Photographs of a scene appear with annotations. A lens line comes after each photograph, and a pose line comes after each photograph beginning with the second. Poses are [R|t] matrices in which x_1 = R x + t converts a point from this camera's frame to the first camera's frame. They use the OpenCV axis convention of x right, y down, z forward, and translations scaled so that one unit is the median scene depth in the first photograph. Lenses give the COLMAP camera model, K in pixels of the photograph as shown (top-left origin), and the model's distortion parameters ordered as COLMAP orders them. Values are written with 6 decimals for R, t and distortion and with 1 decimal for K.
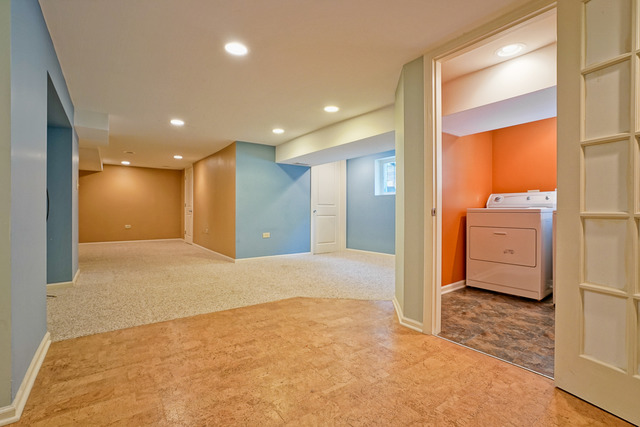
lens RADIAL K [[293.1, 0, 322.2], [0, 293.1, 212.1], [0, 0, 1]] dist [-0.018308, 0.003745]
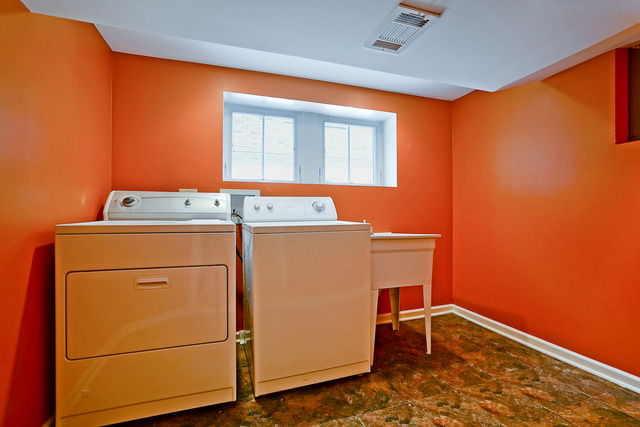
lens RADIAL K [[293.1, 0, 321.3], [0, 293.1, 212.3], [0, 0, 1]] dist [-0.018308, 0.003745]
pose [[0.317810, 0.004546, 0.948144, 0.246260], [0.002884, 0.999979, -0.005761, -0.023515], [-0.948150, 0.004566, 0.317790, 0.548049]]
